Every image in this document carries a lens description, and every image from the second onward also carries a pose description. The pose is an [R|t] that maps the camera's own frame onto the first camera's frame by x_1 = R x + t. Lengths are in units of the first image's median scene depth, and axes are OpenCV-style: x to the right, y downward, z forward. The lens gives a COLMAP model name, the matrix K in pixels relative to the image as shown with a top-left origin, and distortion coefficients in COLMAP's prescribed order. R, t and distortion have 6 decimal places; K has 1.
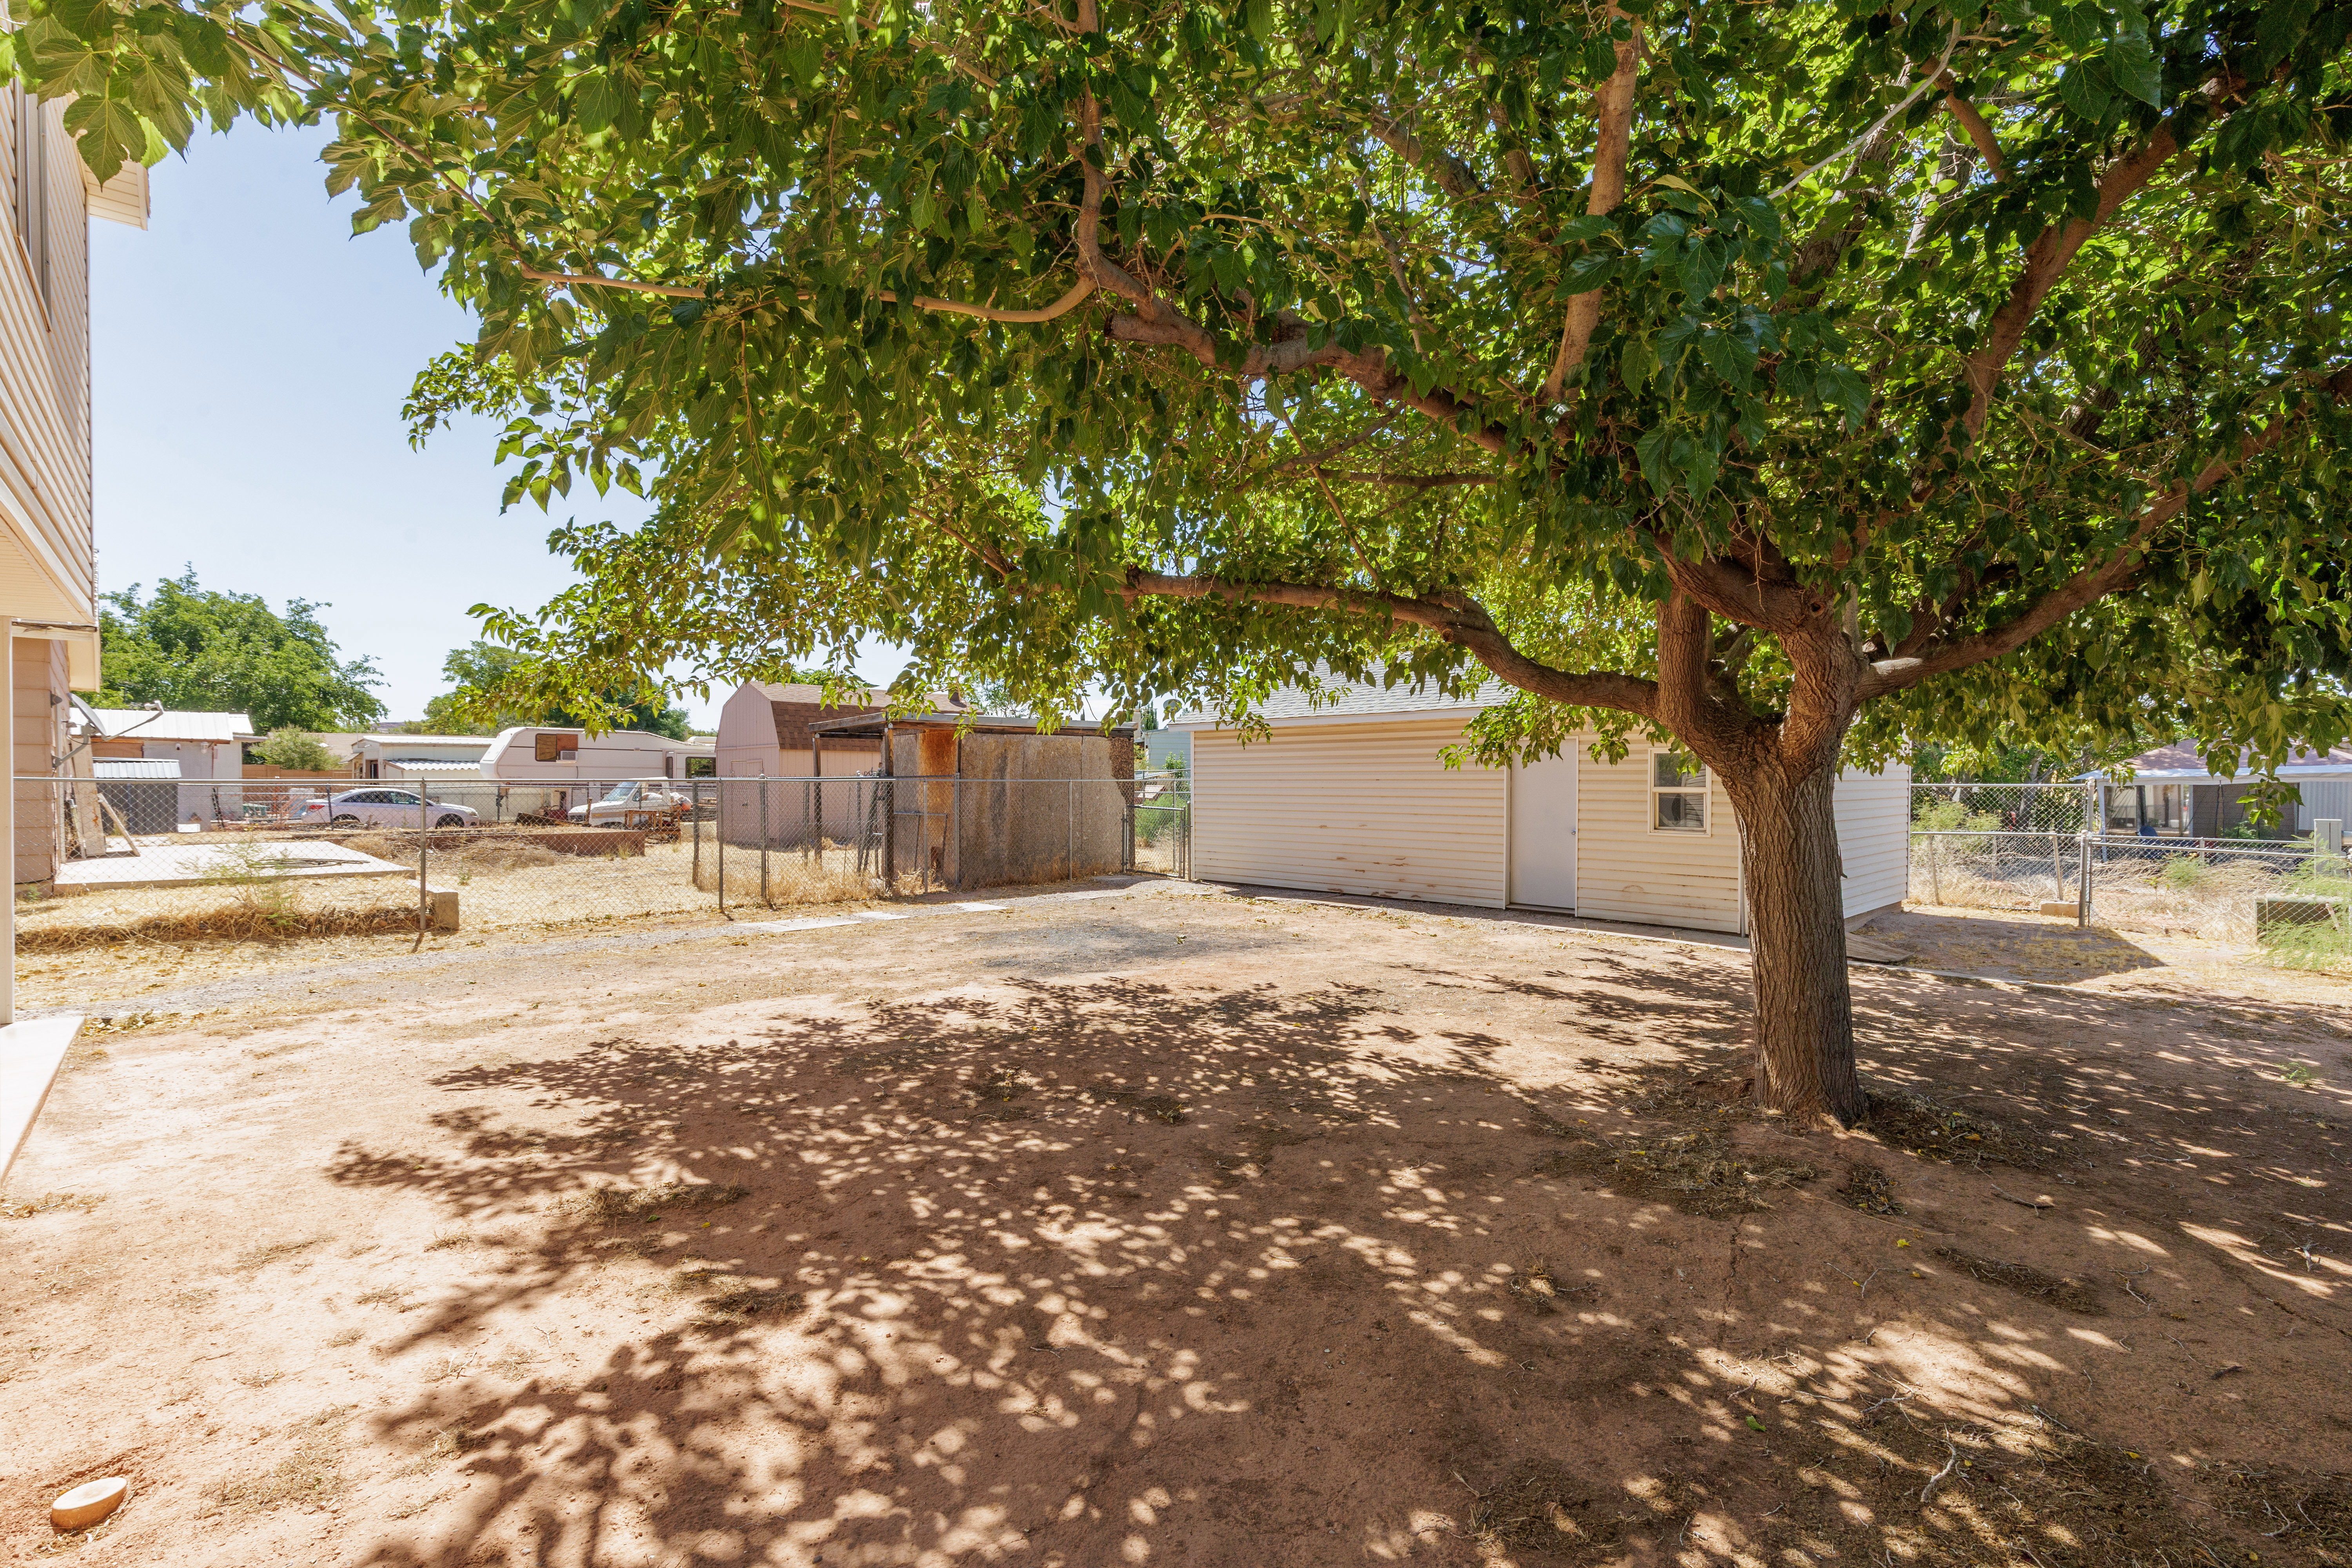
lens RADIAL K [[1056.3, 0, 1187.2], [0, 1056.3, 787.5], [0, 0, 1]] dist [0.007346, -0.001227]
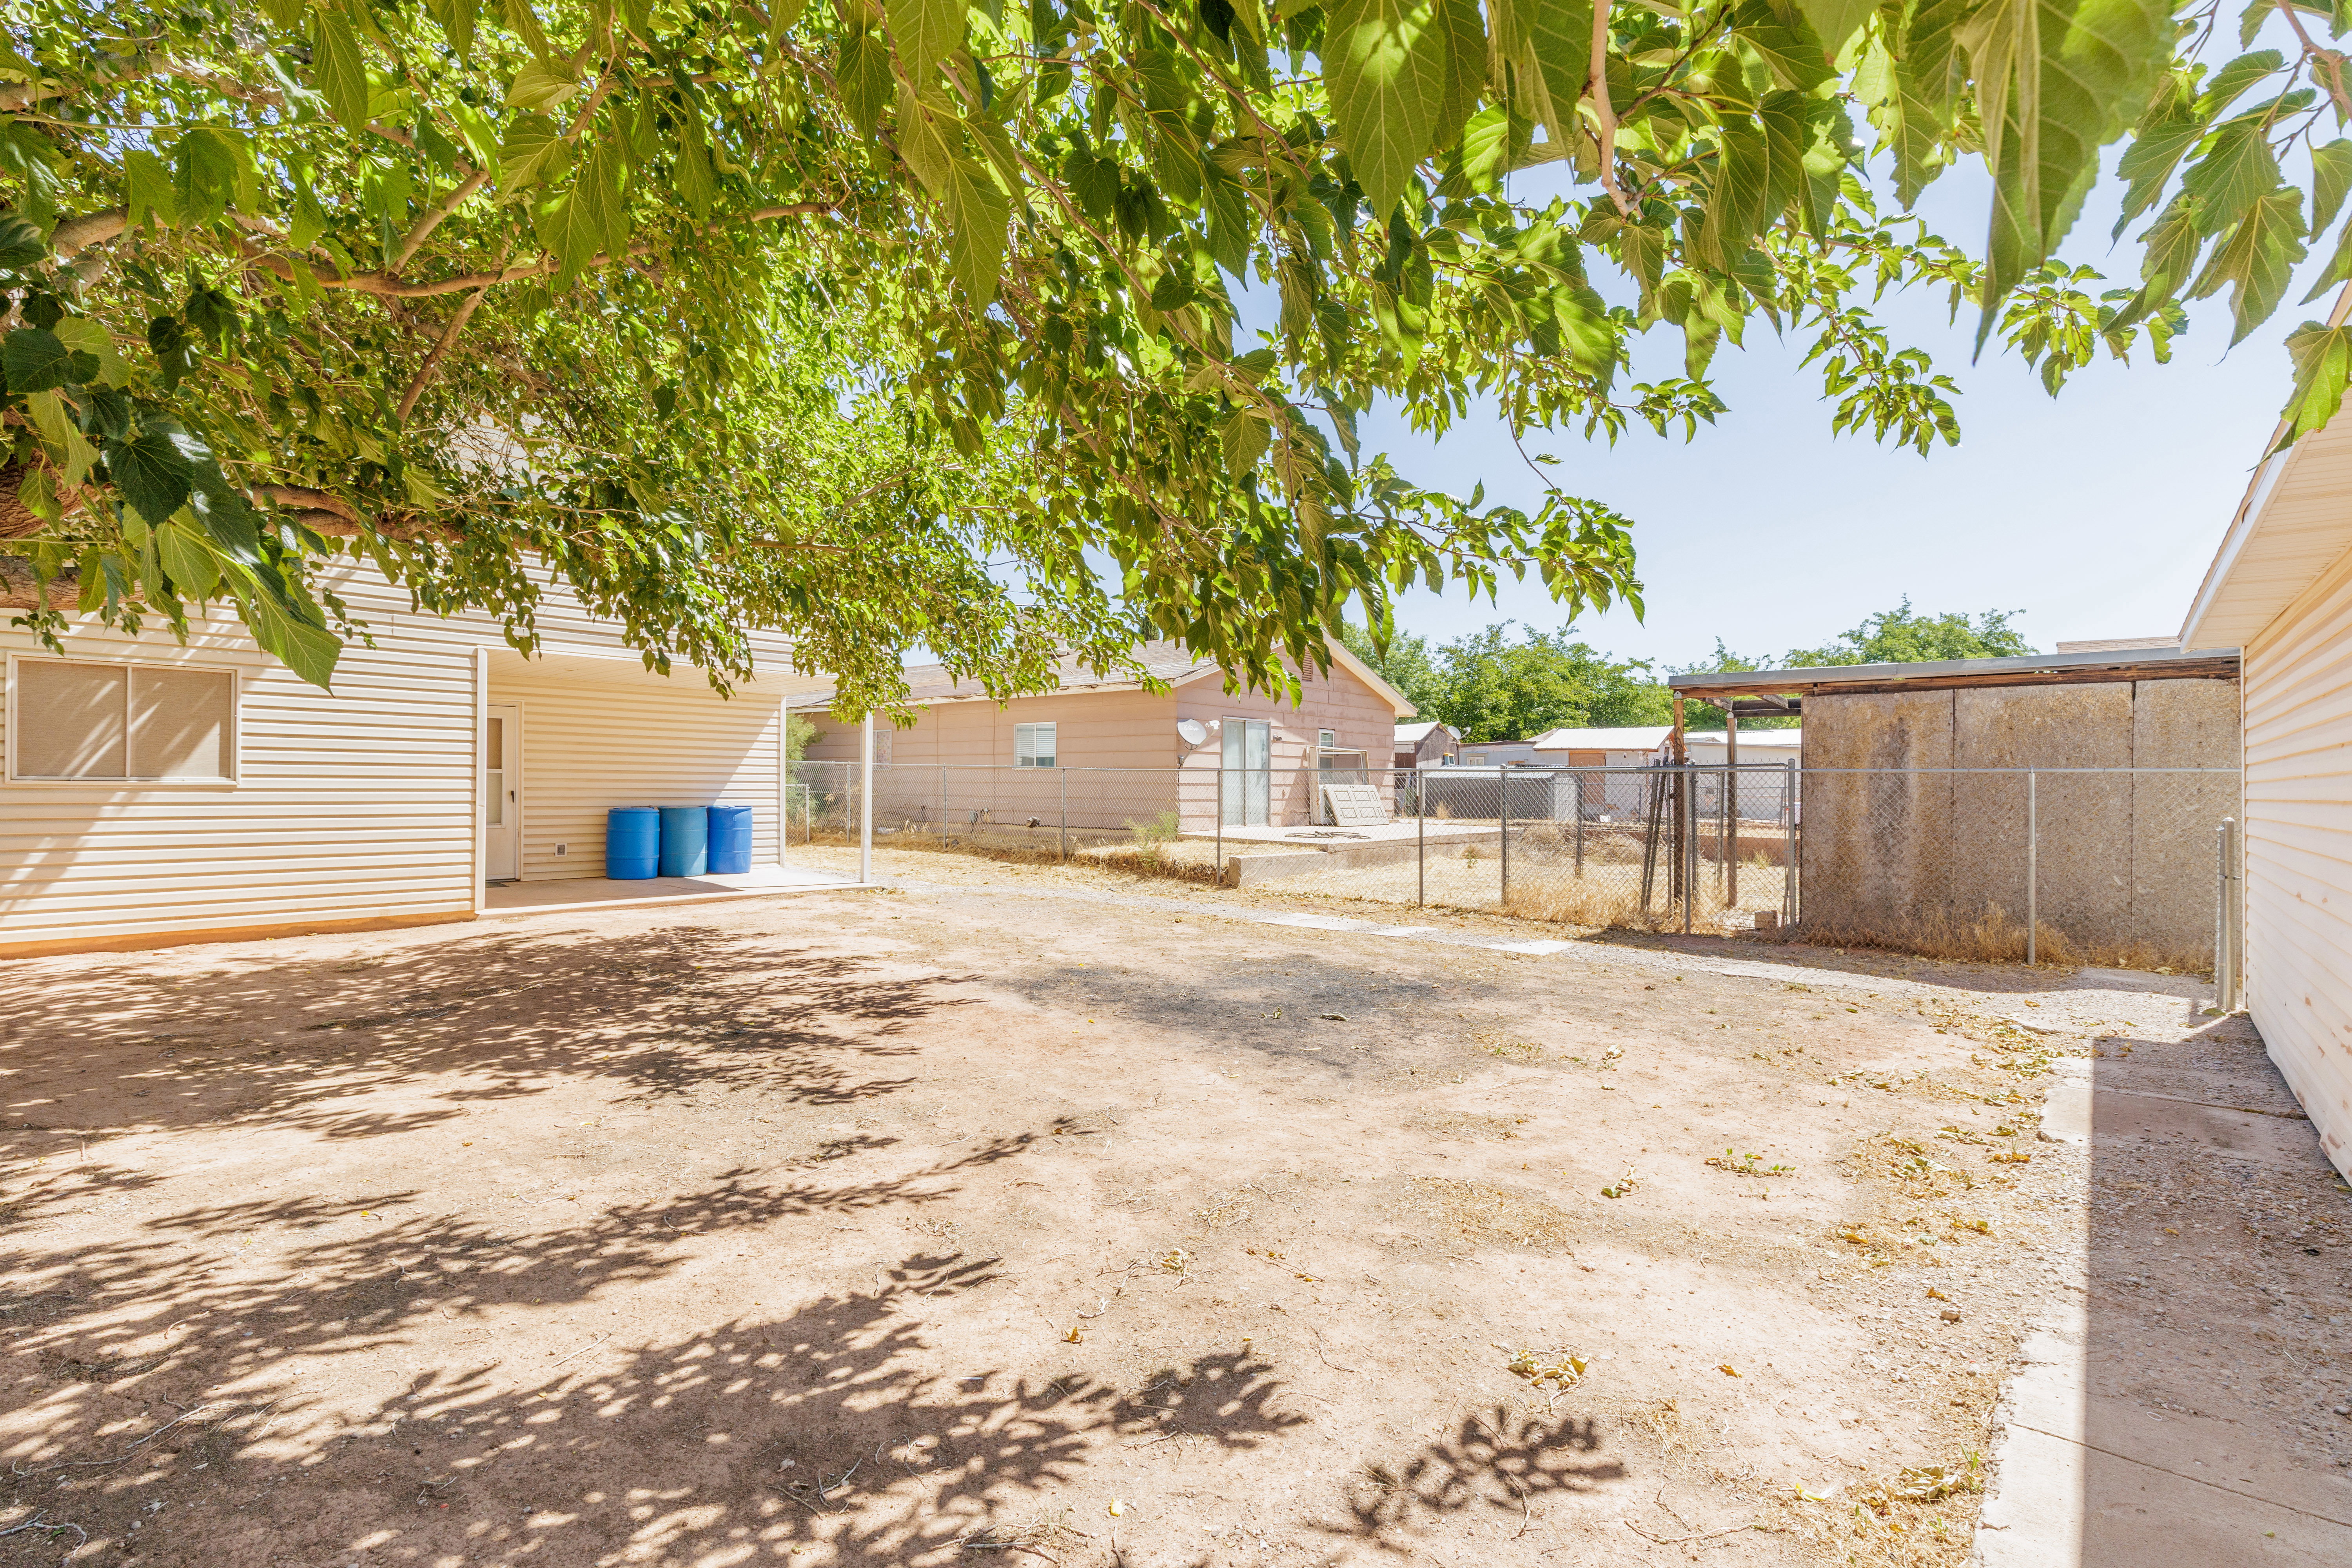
lens RADIAL K [[1056.3, 0, 1187.2], [0, 1056.3, 787.5], [0, 0, 1]] dist [0.007346, -0.001227]
pose [[0.108960, 0.007302, -0.994019, 0.557054], [-0.020099, 0.999785, 0.005141, 0.010625], [0.993843, 0.019419, 0.109084, 0.811086]]
